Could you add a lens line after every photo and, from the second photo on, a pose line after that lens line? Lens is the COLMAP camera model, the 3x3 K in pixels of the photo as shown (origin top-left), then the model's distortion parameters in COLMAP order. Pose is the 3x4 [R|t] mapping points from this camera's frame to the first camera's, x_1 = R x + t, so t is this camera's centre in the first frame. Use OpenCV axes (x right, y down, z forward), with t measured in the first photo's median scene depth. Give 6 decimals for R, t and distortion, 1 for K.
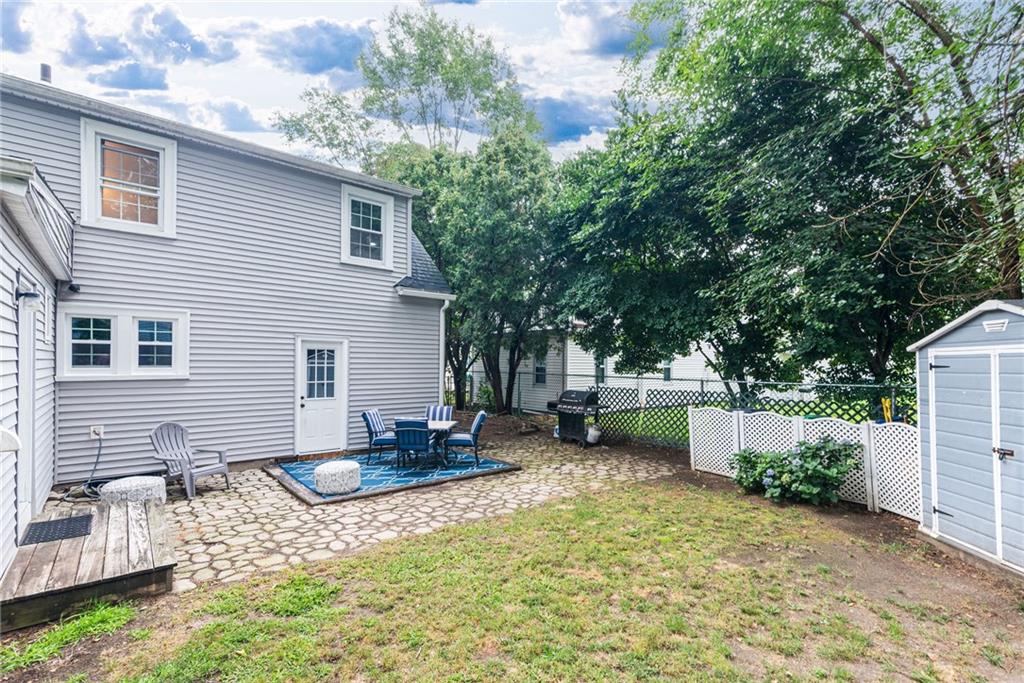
lens RADIAL K [[464.8, 0, 501.2], [0, 464.8, 358.6], [0, 0, 1]] dist [0.010279, 0.000108]
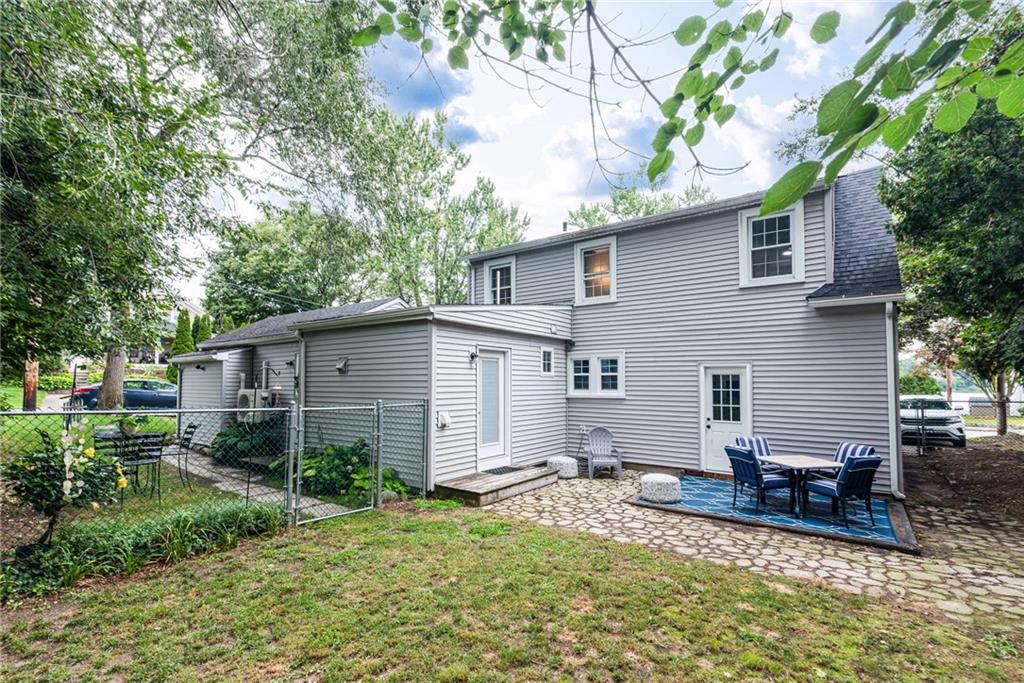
lens RADIAL K [[464.8, 0, 523.1], [0, 464.8, 364.5], [0, 0, 1]] dist [0.010279, 0.000108]
pose [[0.259408, -0.045301, -0.964705, 0.654829], [0.007259, 0.998962, -0.044958, 0.001804], [0.965740, 0.004660, 0.259468, 0.369816]]
